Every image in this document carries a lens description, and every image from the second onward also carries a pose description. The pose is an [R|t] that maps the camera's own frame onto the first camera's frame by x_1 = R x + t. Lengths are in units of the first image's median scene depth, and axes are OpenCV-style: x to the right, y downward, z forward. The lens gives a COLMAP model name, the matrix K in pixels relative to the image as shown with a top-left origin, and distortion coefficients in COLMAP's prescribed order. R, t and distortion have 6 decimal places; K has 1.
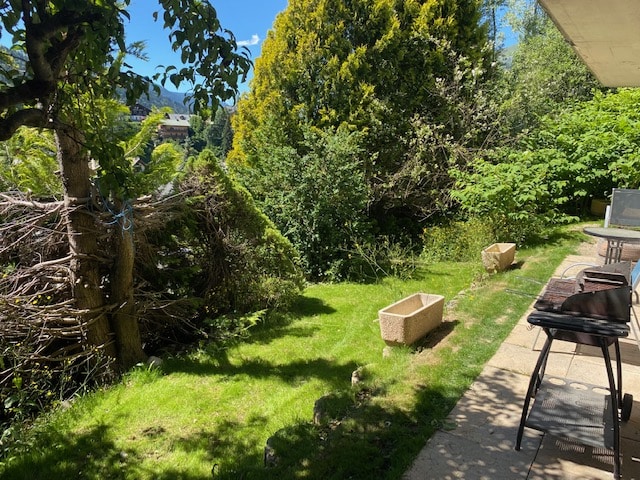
lens RADIAL K [[519.2, 0, 320.0], [0, 519.2, 240.0], [0, 0, 1]] dist [0.072288, -0.129390]
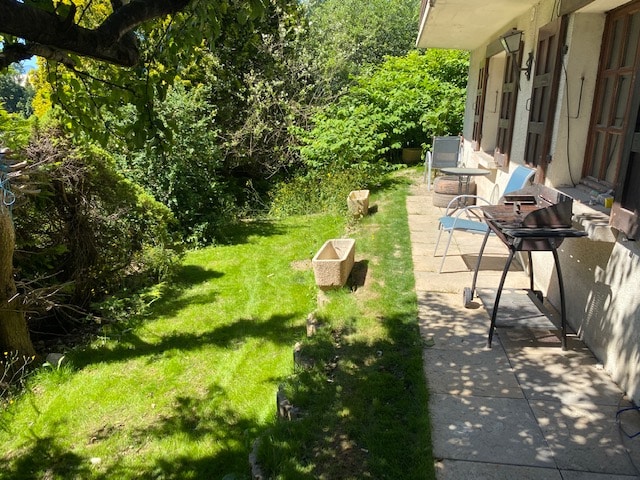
lens RADIAL K [[519.2, 0, 320.0], [0, 519.2, 240.0], [0, 0, 1]] dist [0.072288, -0.129390]
pose [[0.897291, -0.122979, 0.423962, -0.181805], [0.095389, 0.991737, 0.085788, 0.006997], [-0.431009, -0.036535, 0.901608, 0.041905]]
